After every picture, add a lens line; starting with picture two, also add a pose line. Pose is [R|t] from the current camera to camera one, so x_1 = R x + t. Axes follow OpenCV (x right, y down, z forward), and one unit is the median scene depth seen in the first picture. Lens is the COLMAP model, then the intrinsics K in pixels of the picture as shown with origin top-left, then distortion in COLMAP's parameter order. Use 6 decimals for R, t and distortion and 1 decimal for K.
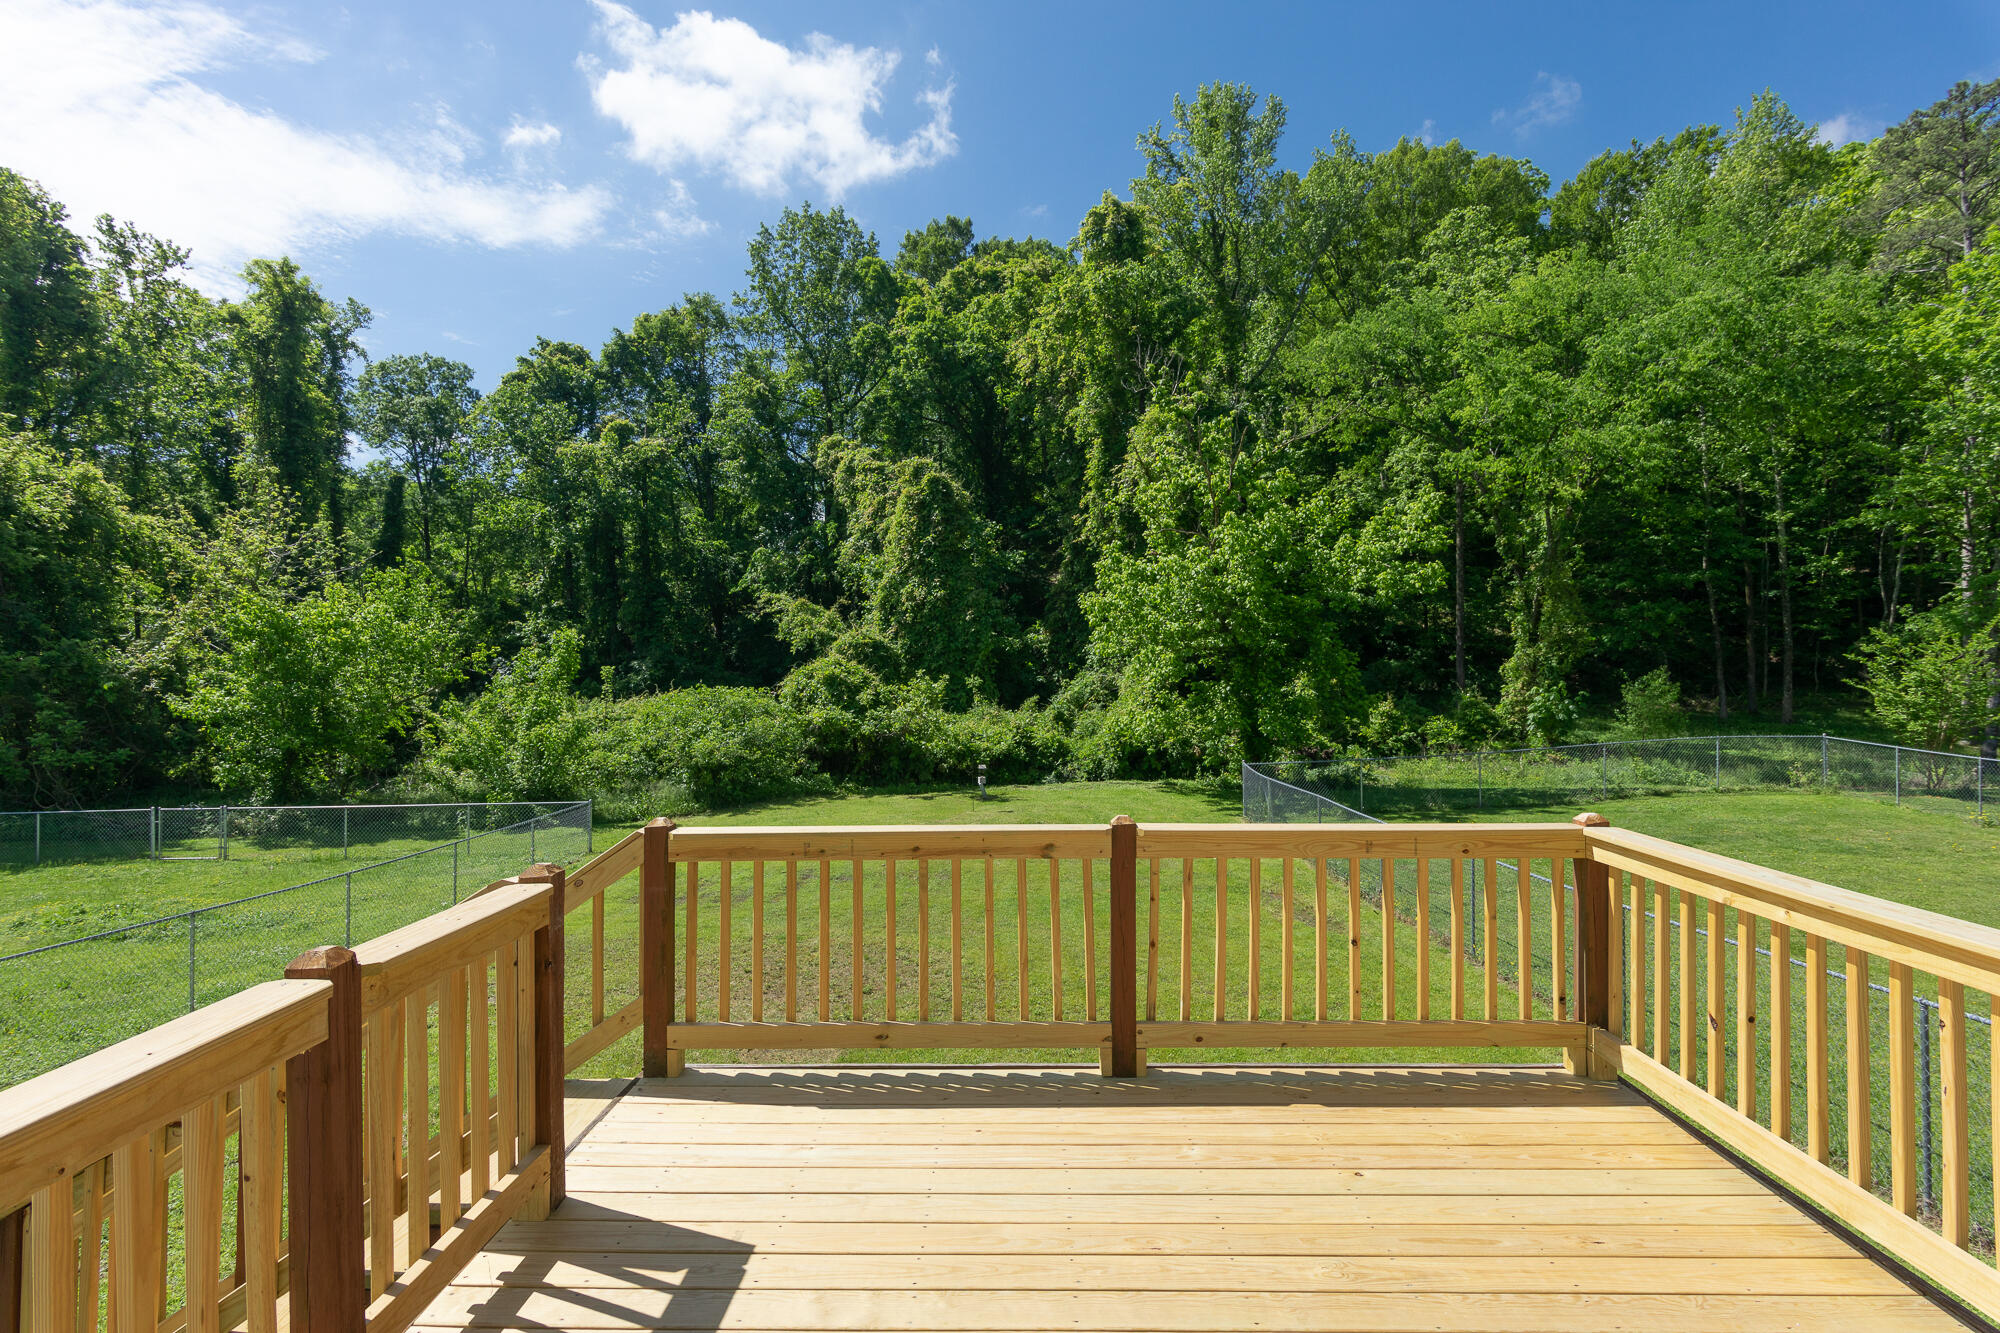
lens RADIAL K [[967.5, 0, 1021.8], [0, 967.5, 667.6], [0, 0, 1]] dist [0.001199, -0.000253]
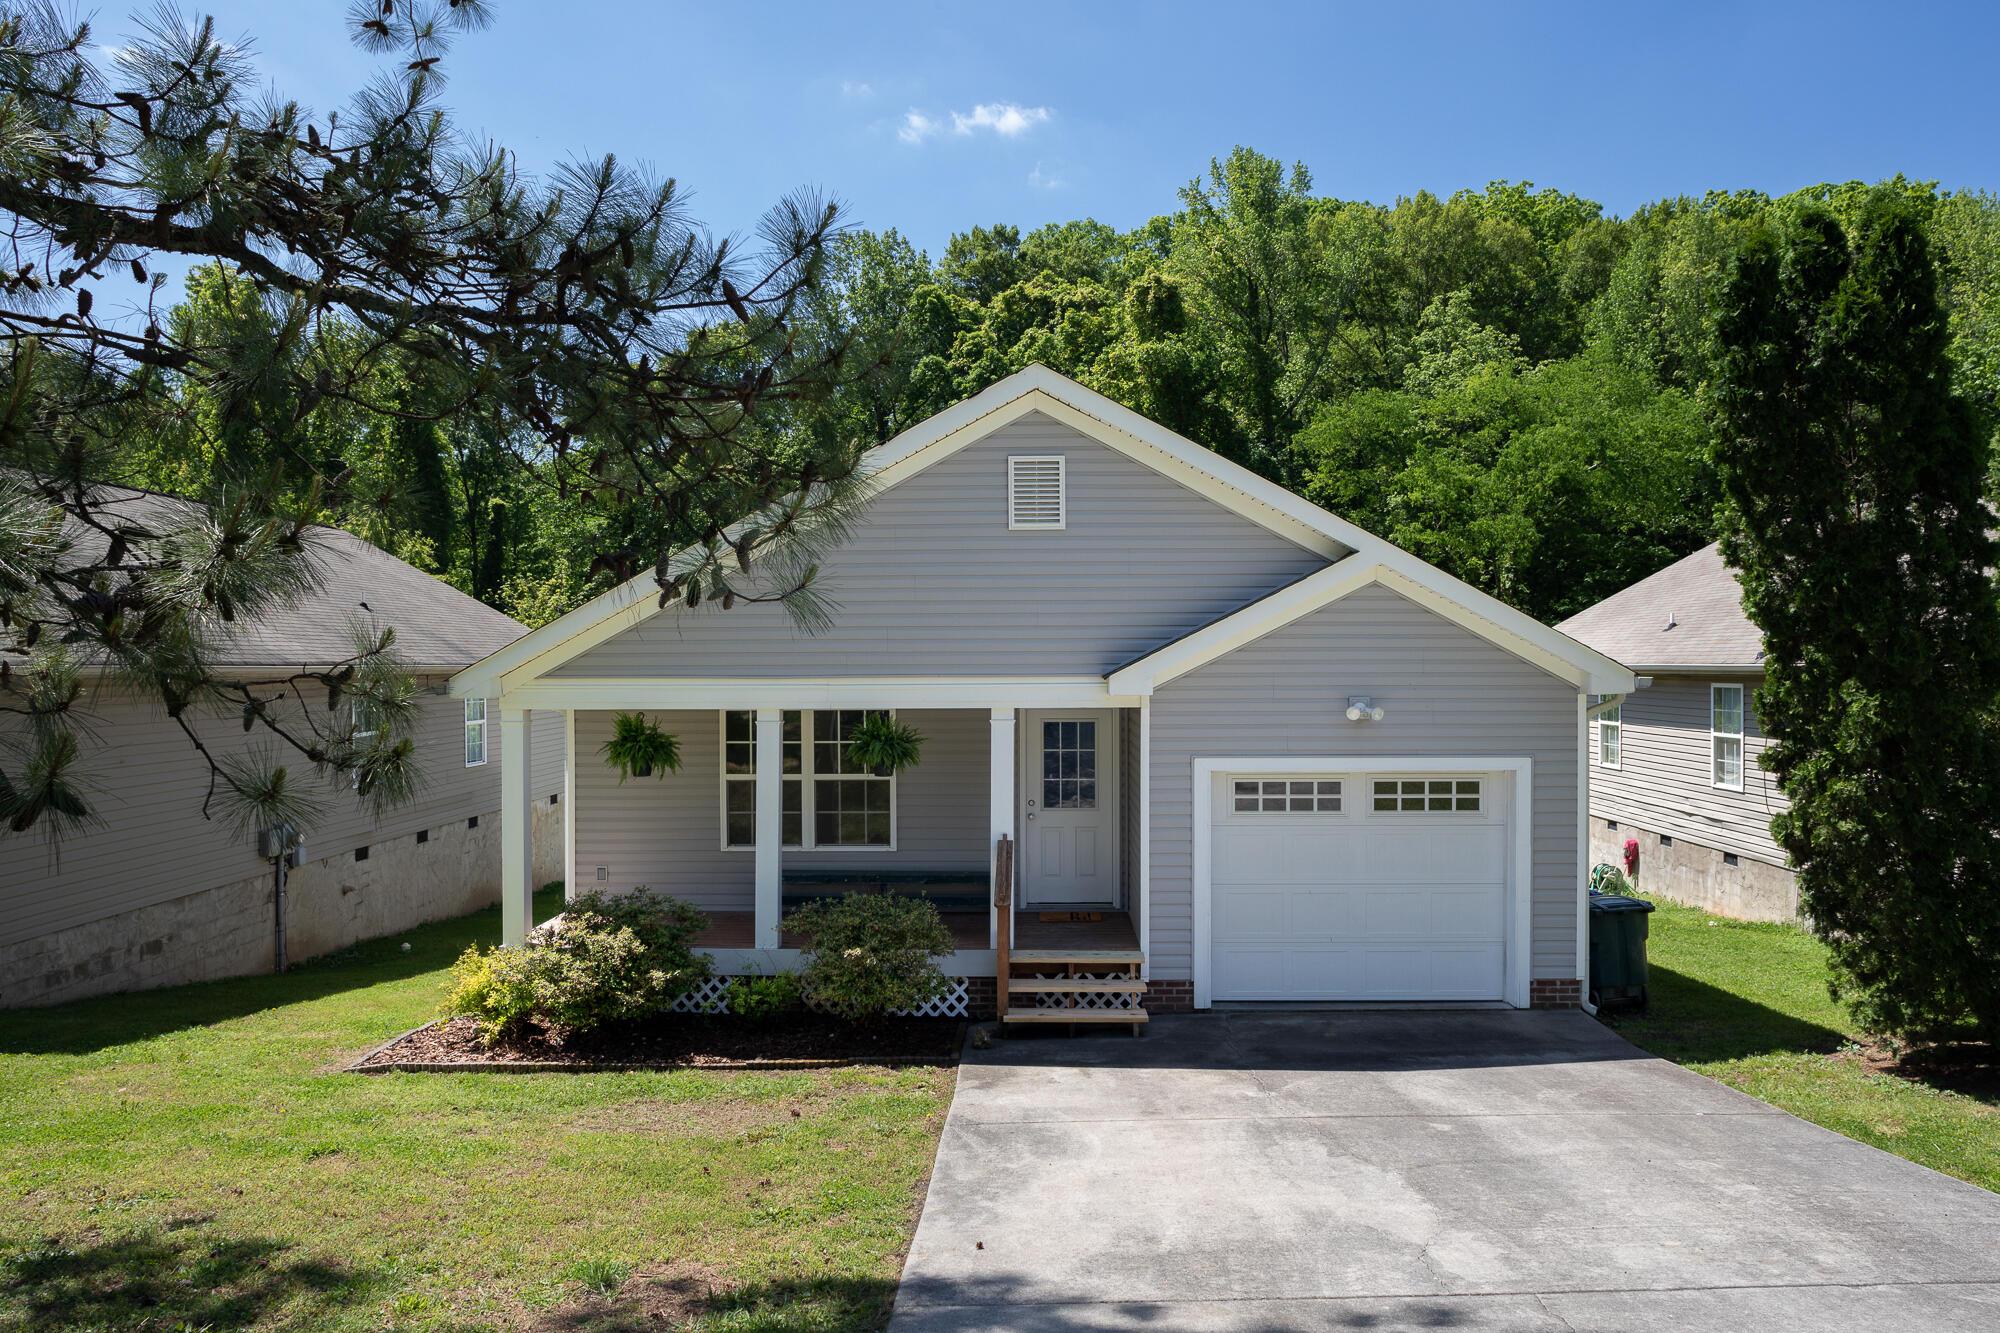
lens RADIAL K [[1379.3, 0, 1004.9], [0, 1379.3, 669.5], [0, 0, 1]] dist [-0.056090, 0.038312]
pose [[0.999540, 0.000265, -0.030312, -0.027702], [-0.000080, 0.999981, 0.006094, -0.019104], [0.030313, -0.006089, 0.999522, -0.516072]]
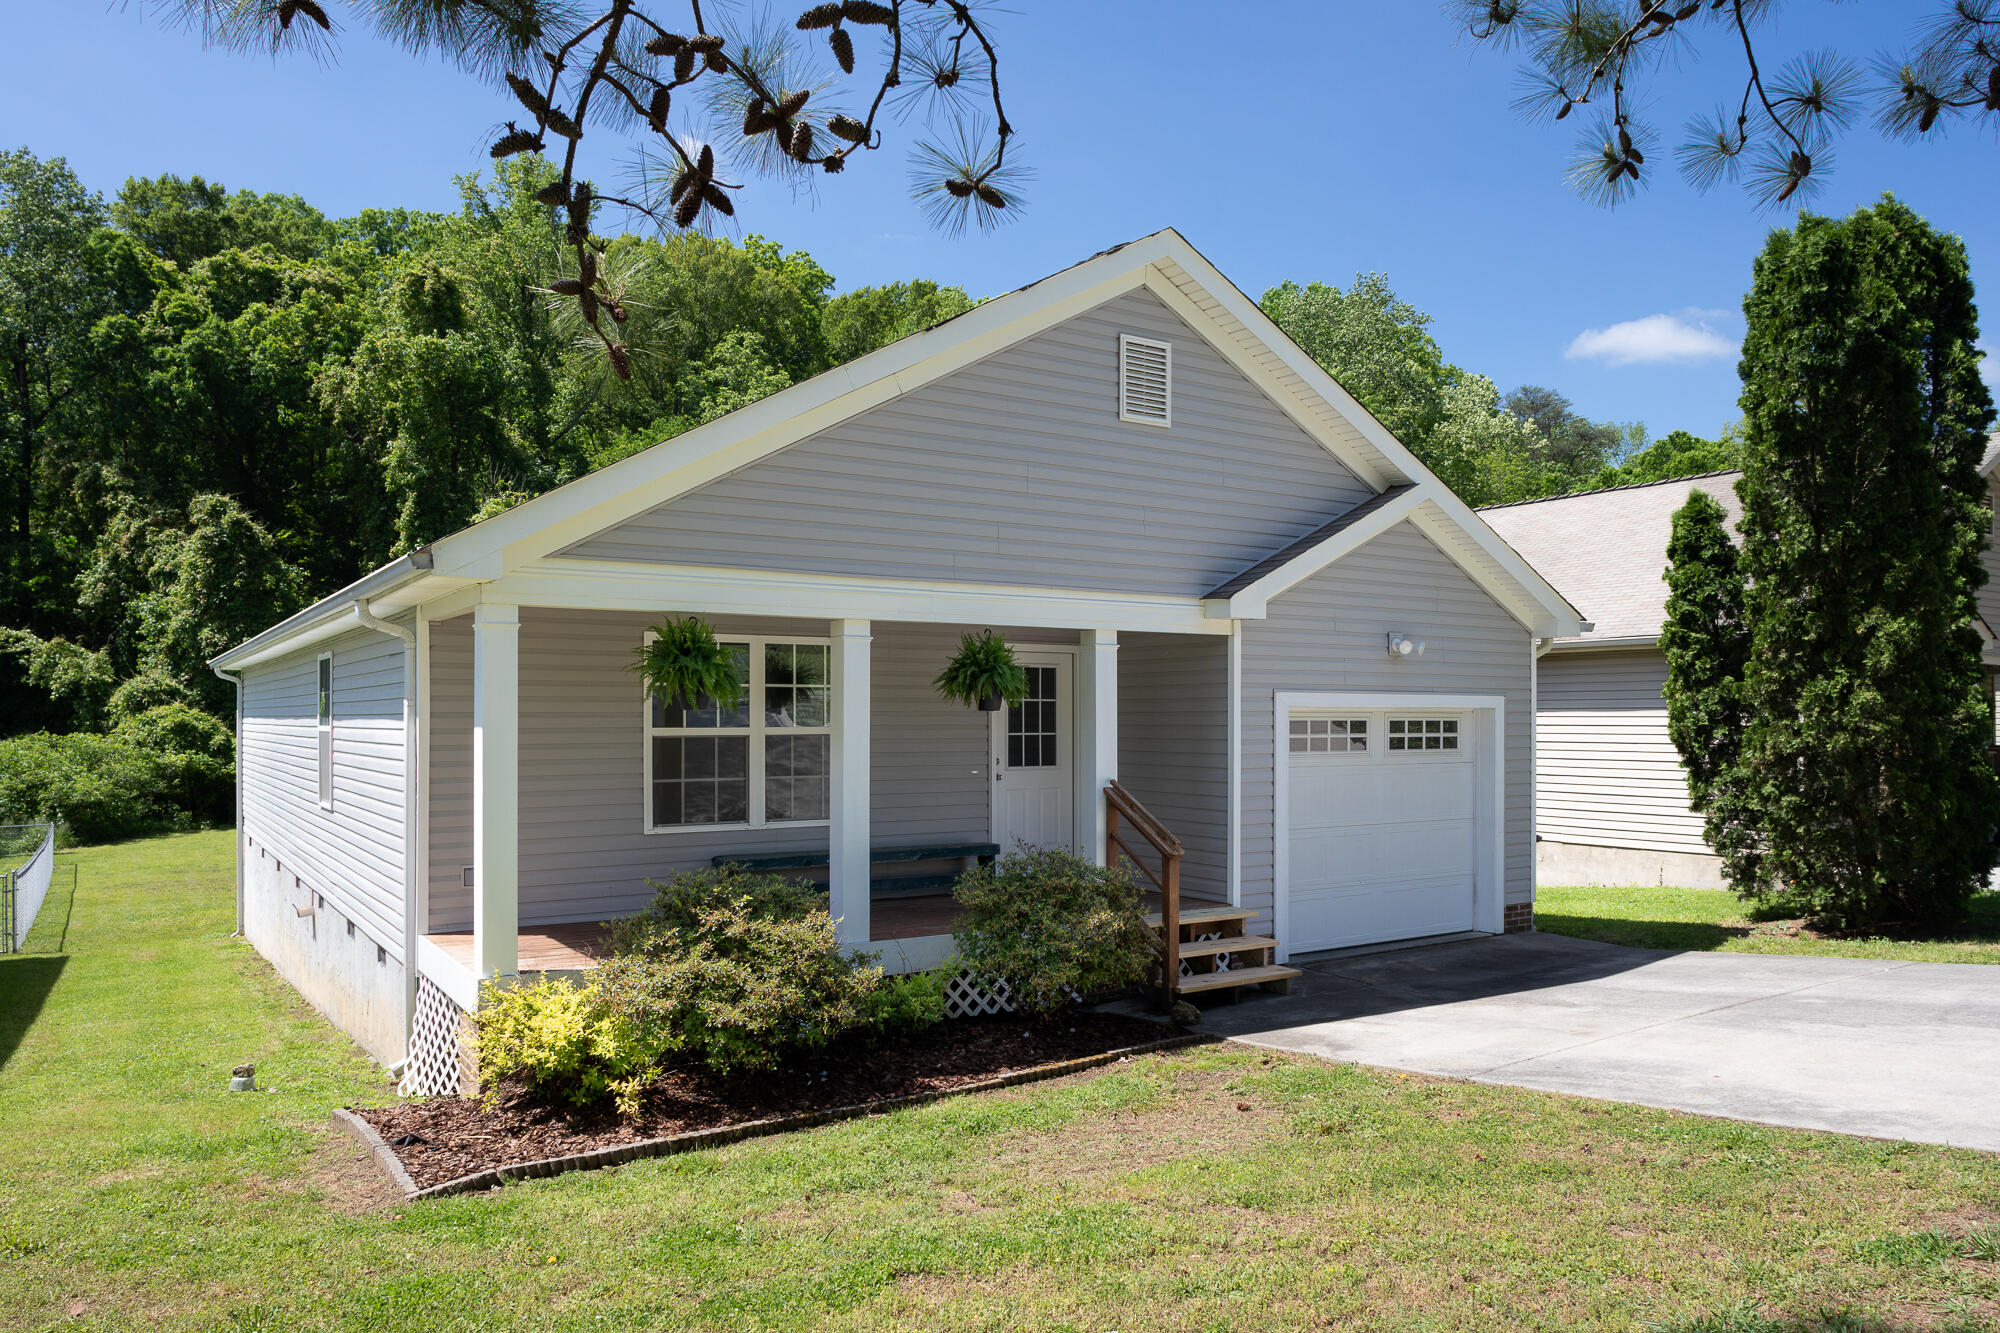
lens RADIAL K [[1371.5, 0, 1002.4], [0, 1371.5, 714.5], [0, 0, 1]] dist [-0.032467, -0.004102]
pose [[0.838339, 0.005115, 0.545126, -0.147093], [-0.004140, 0.999987, -0.003015, 0.000304], [-0.545134, 0.000271, 0.838349, -0.443504]]
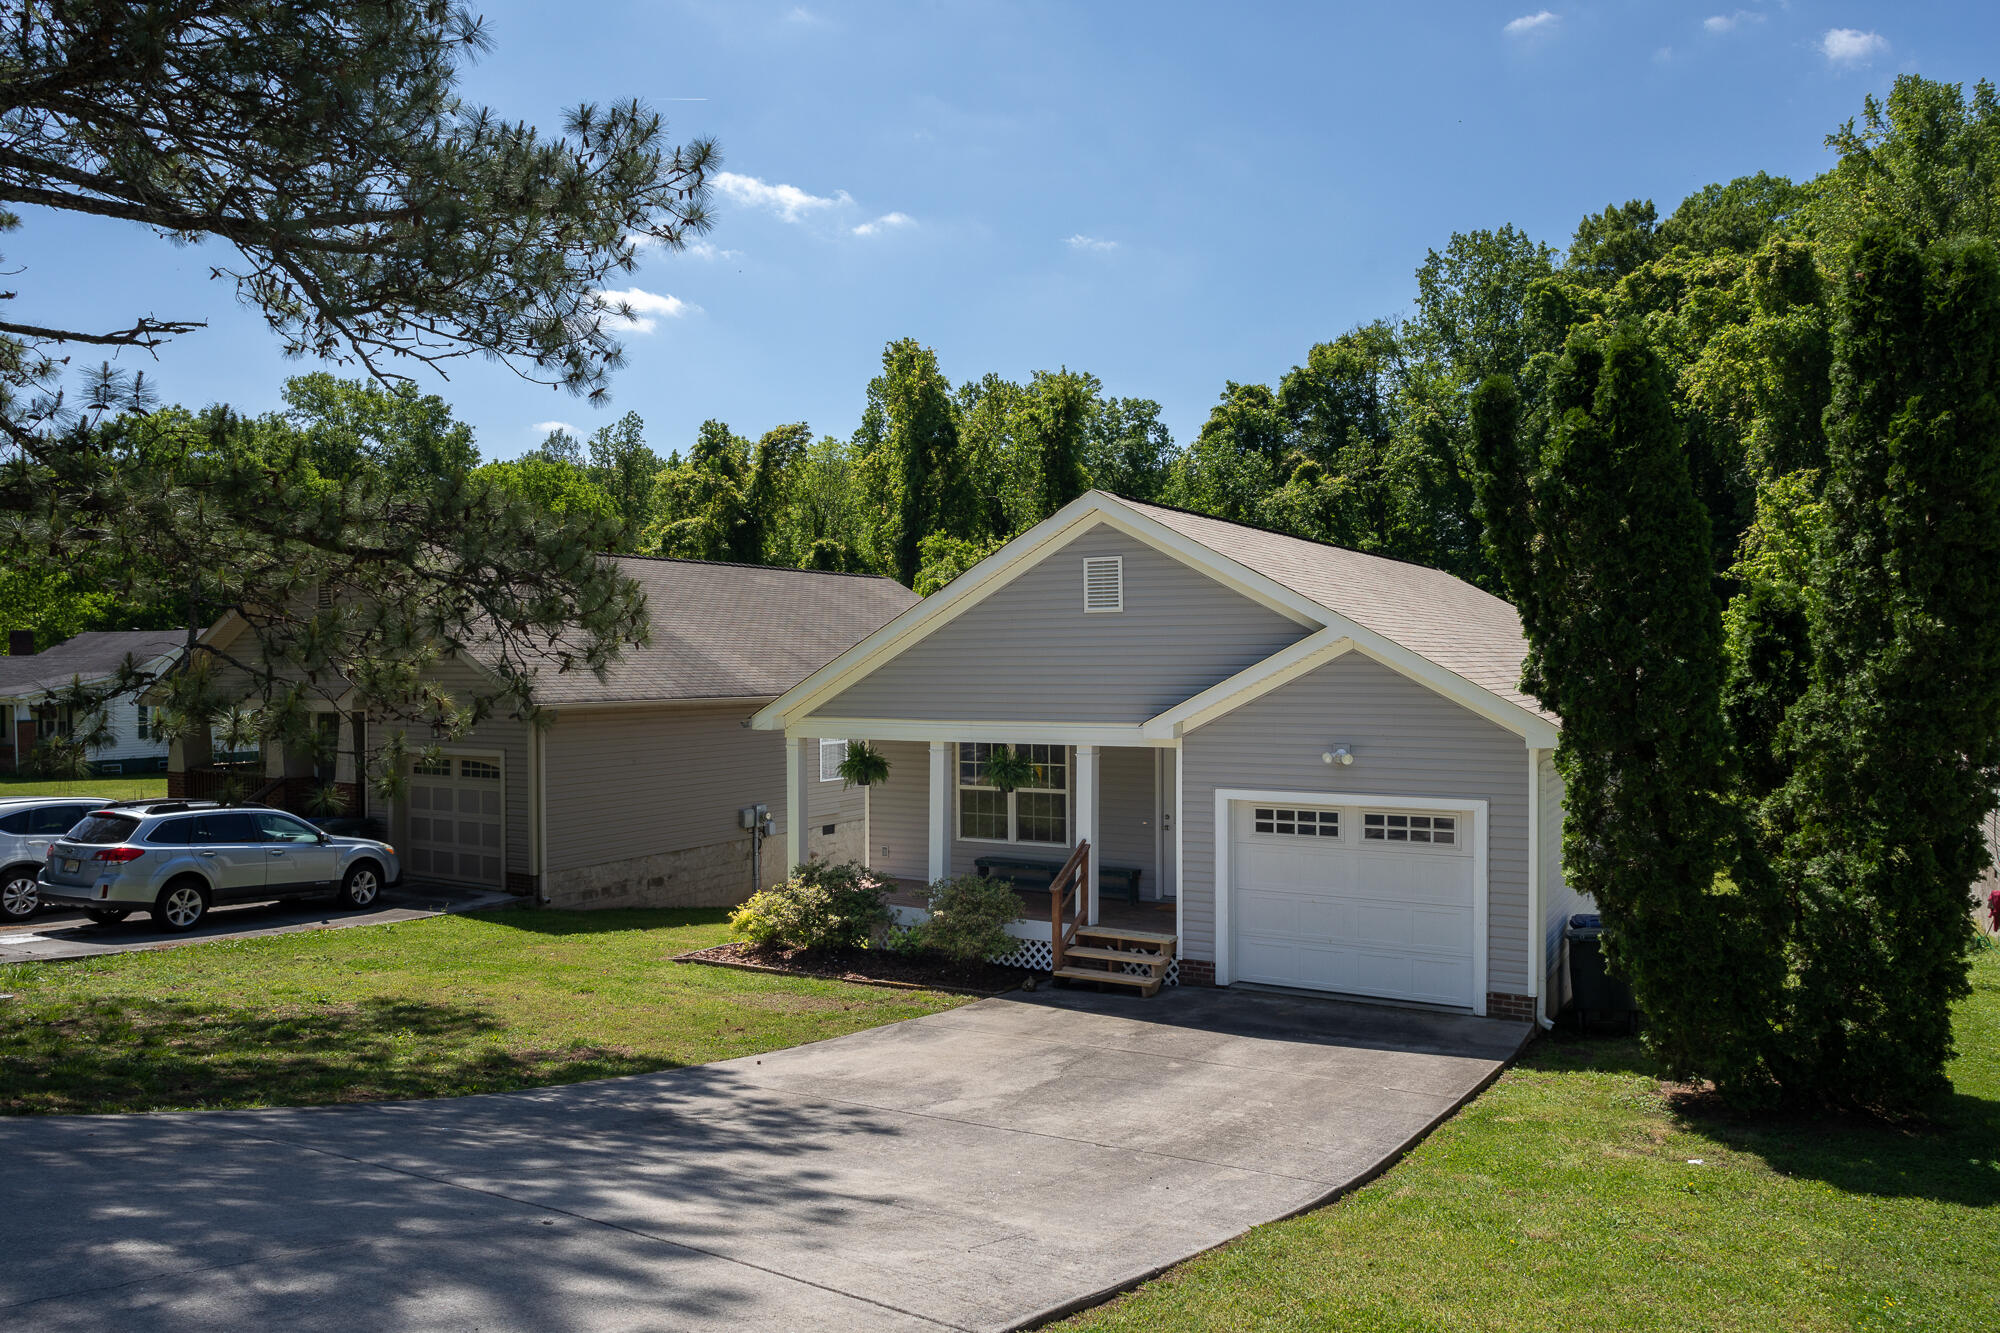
lens RADIAL K [[1379.3, 0, 1004.9], [0, 1379.3, 669.5], [0, 0, 1]] dist [-0.056090, 0.038312]
pose [[0.858862, 0.000980, -0.512205, 0.101891], [0.004186, 0.999951, 0.008933, -0.030536], [0.512189, -0.009817, 0.858817, -0.558247]]
